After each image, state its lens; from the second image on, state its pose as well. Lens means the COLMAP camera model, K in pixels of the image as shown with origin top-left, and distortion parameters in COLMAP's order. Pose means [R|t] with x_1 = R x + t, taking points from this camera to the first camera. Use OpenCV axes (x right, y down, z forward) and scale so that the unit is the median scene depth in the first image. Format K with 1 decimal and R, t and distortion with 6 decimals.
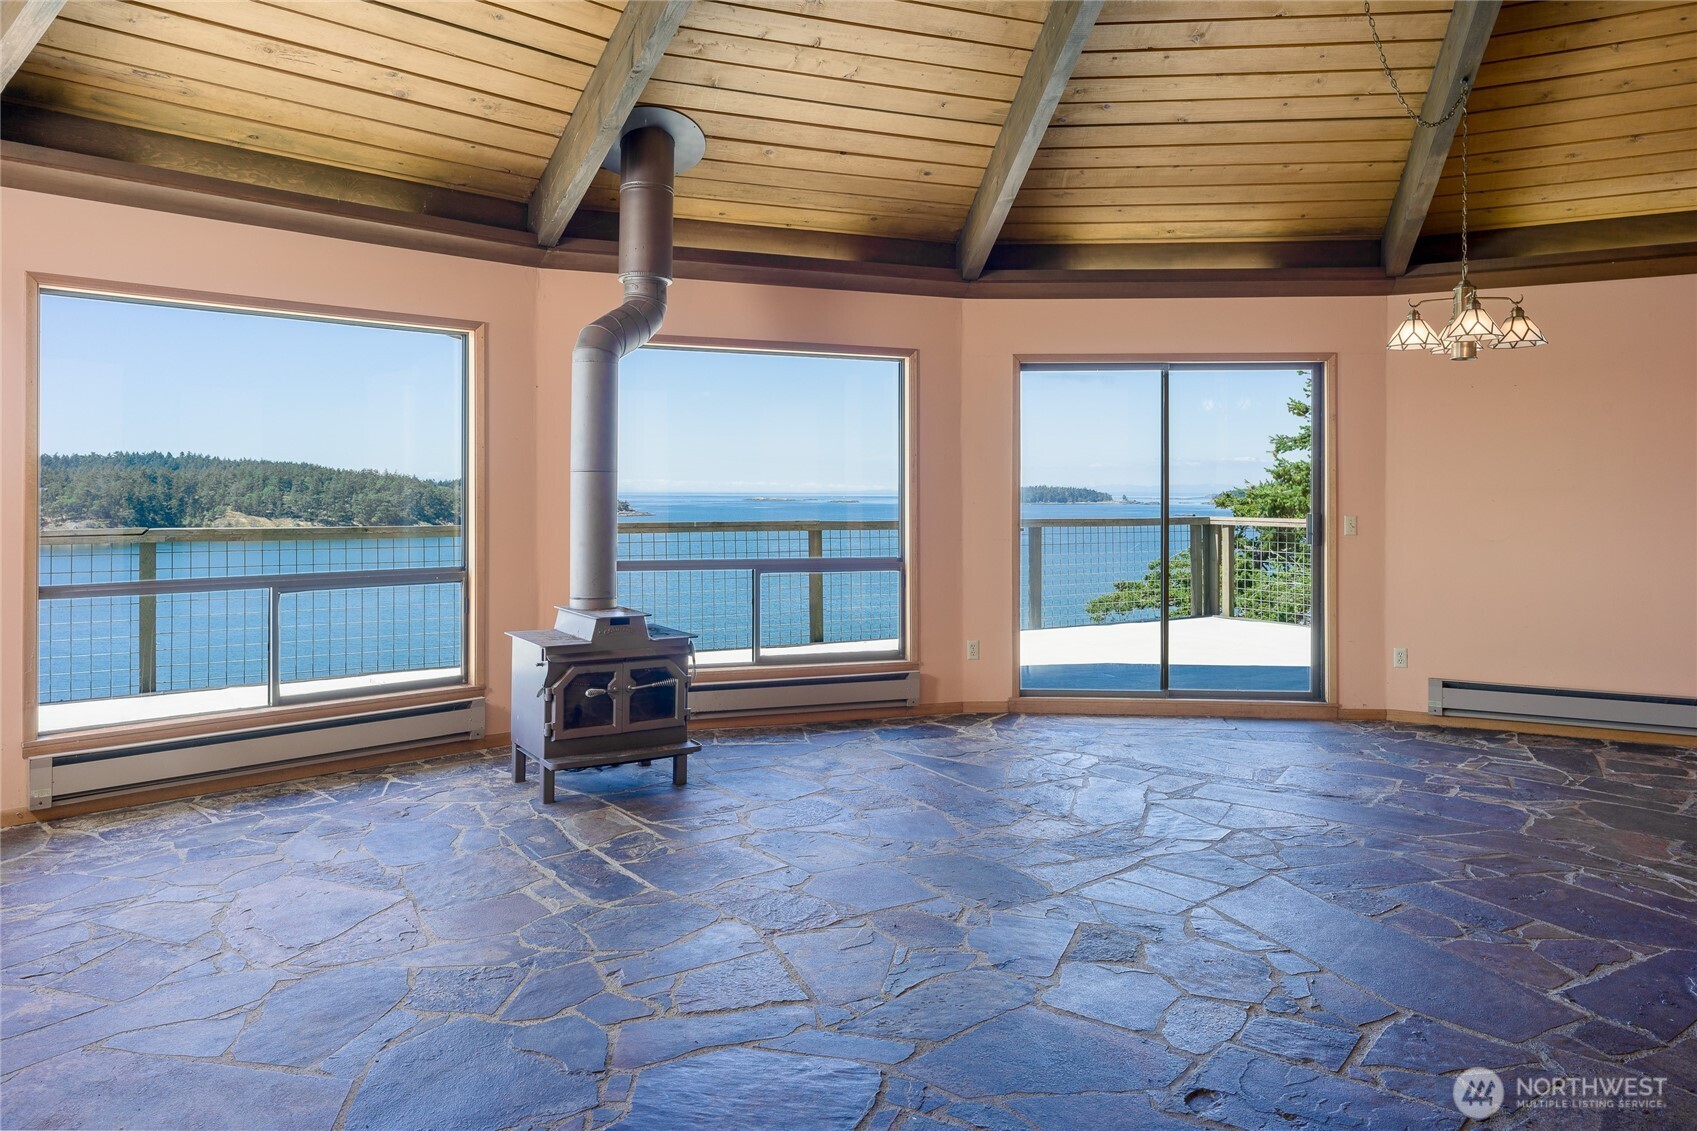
lens RADIAL K [[1154.7, 0, 838.7], [0, 1154.7, 493.5], [0, 0, 1]] dist [0.001761, -0.002850]
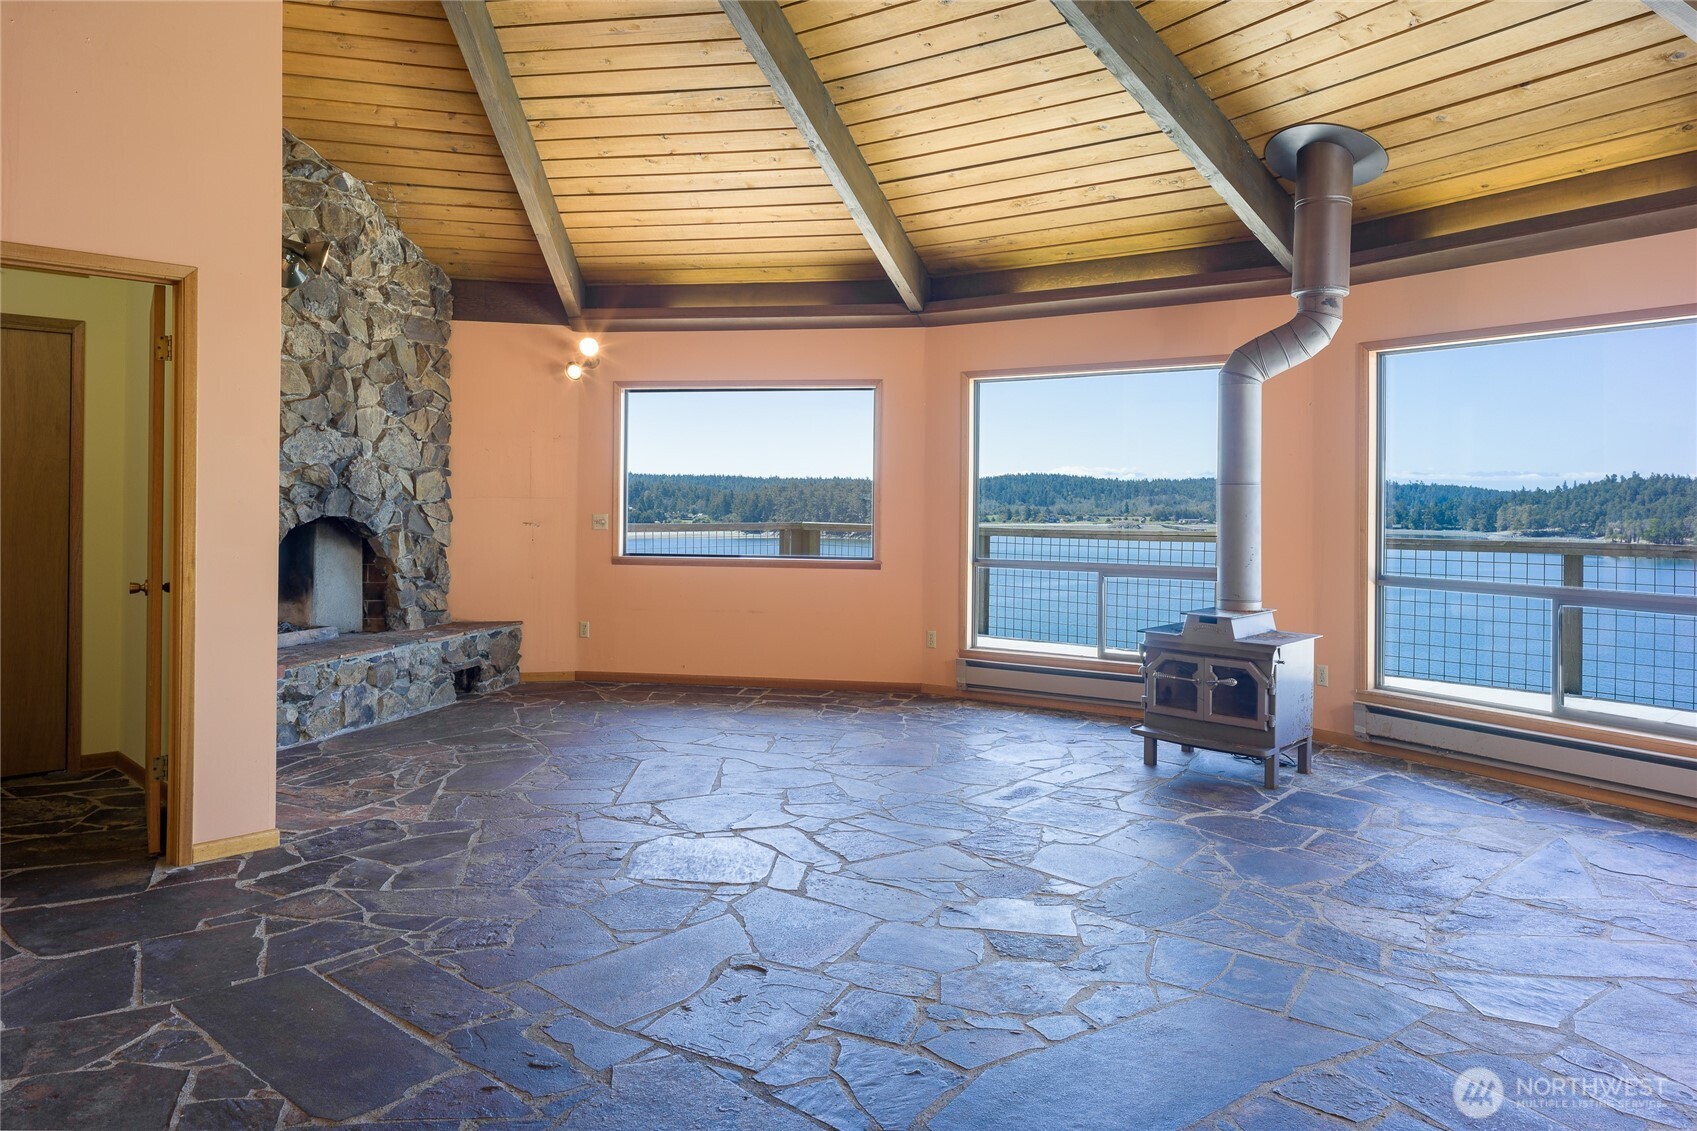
lens RADIAL K [[1154.7, 0, 838.7], [0, 1154.7, 493.5], [0, 0, 1]] dist [0.001761, -0.002850]
pose [[0.189684, -0.000877, -0.981845, 0.847936], [-0.007910, 0.999966, -0.002422, -0.006293], [0.981813, 0.008226, 0.189670, 0.443627]]
